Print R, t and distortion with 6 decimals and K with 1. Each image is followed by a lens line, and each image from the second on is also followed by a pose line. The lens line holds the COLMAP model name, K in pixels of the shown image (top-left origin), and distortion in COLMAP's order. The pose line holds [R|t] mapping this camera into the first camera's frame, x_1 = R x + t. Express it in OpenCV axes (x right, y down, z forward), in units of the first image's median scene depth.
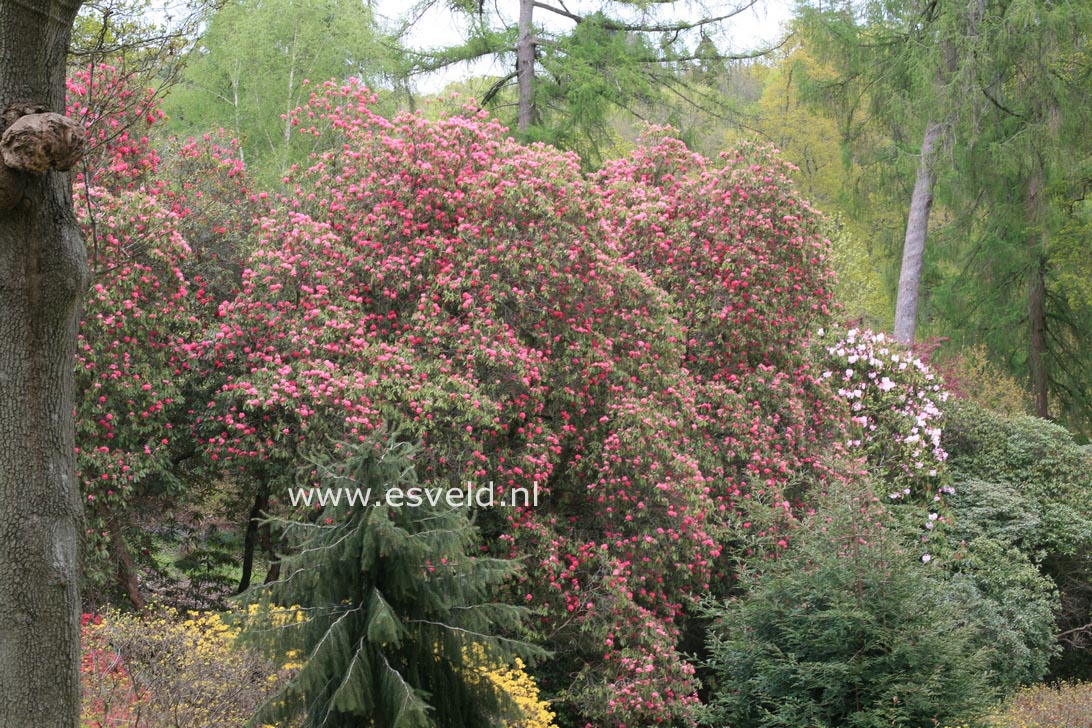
lens RADIAL K [[2994.1, 0, 546.0], [0, 2994.1, 364.0], [0, 0, 1]] dist [-0.161985, 0.347413]
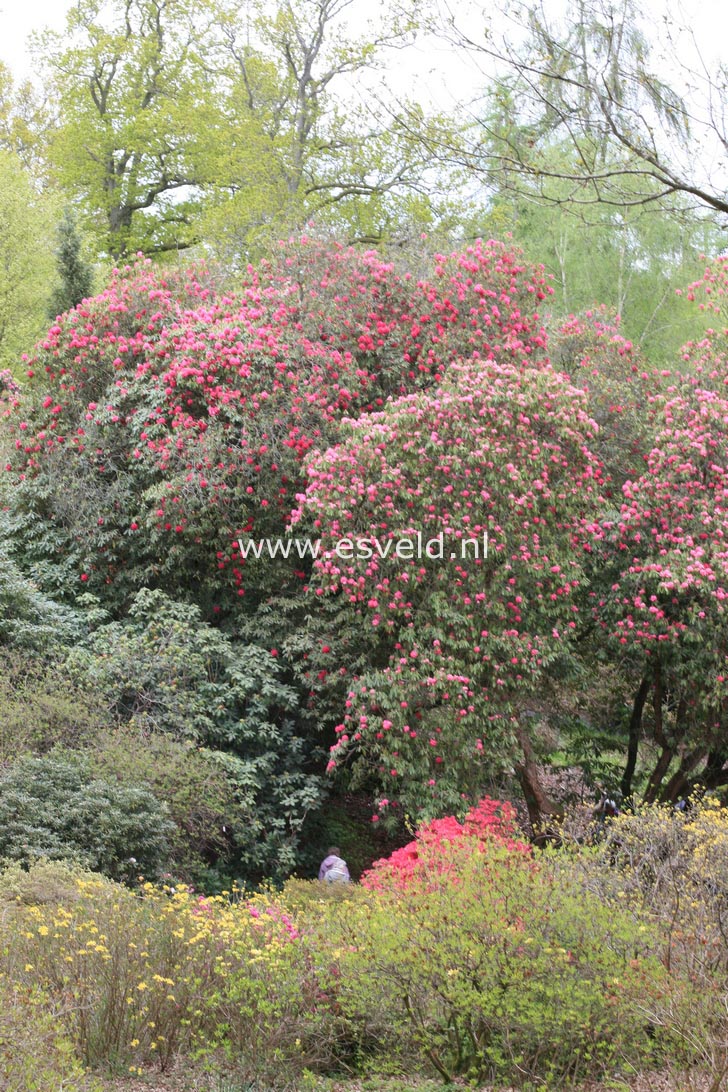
lens RADIAL K [[2994.1, 0, 364.0], [0, 2994.1, 546.0], [0, 0, 1]] dist [-0.161985, 0.347413]
pose [[0.991696, 0.000883, -0.128602, -0.068699], [-0.000962, 0.999999, -0.000551, 0.000771], [0.128602, 0.000670, 0.991696, 0.020852]]
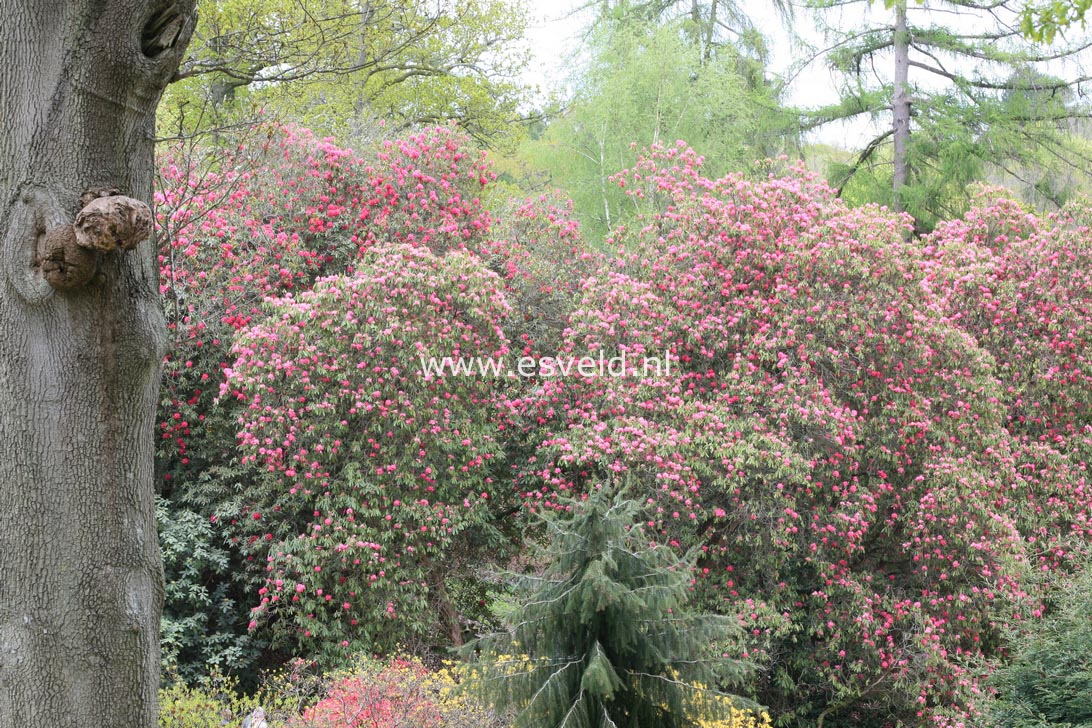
lens RADIAL K [[2994.1, 0, 546.0], [0, 2994.1, 364.0], [0, 0, 1]] dist [-0.161985, 0.347413]
pose [[0.989000, 0.007028, -0.147750, 0.044675], [-0.009659, 0.999807, -0.017100, -0.001754], [0.147602, 0.018339, 0.988877, -0.015521]]
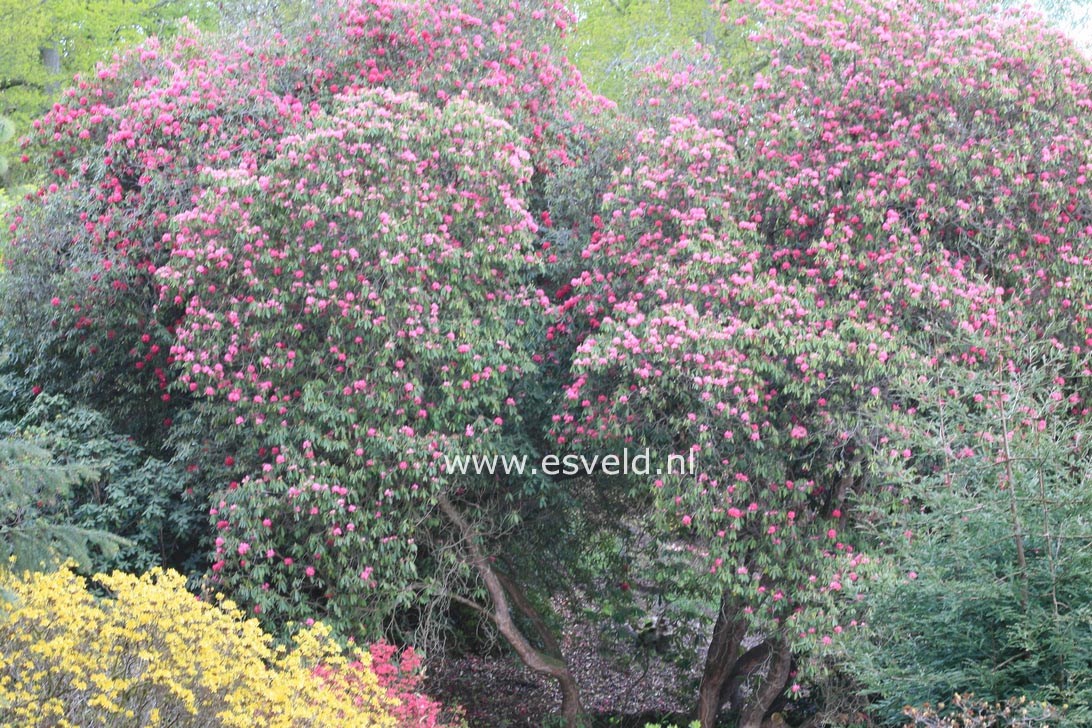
lens RADIAL K [[2994.1, 0, 546.0], [0, 2994.1, 364.0], [0, 0, 1]] dist [-0.161985, 0.347413]
pose [[0.921523, -0.031706, -0.387027, 0.177852], [0.015850, 0.998902, -0.044092, 0.044844], [0.388000, 0.034497, 0.921014, 0.298265]]
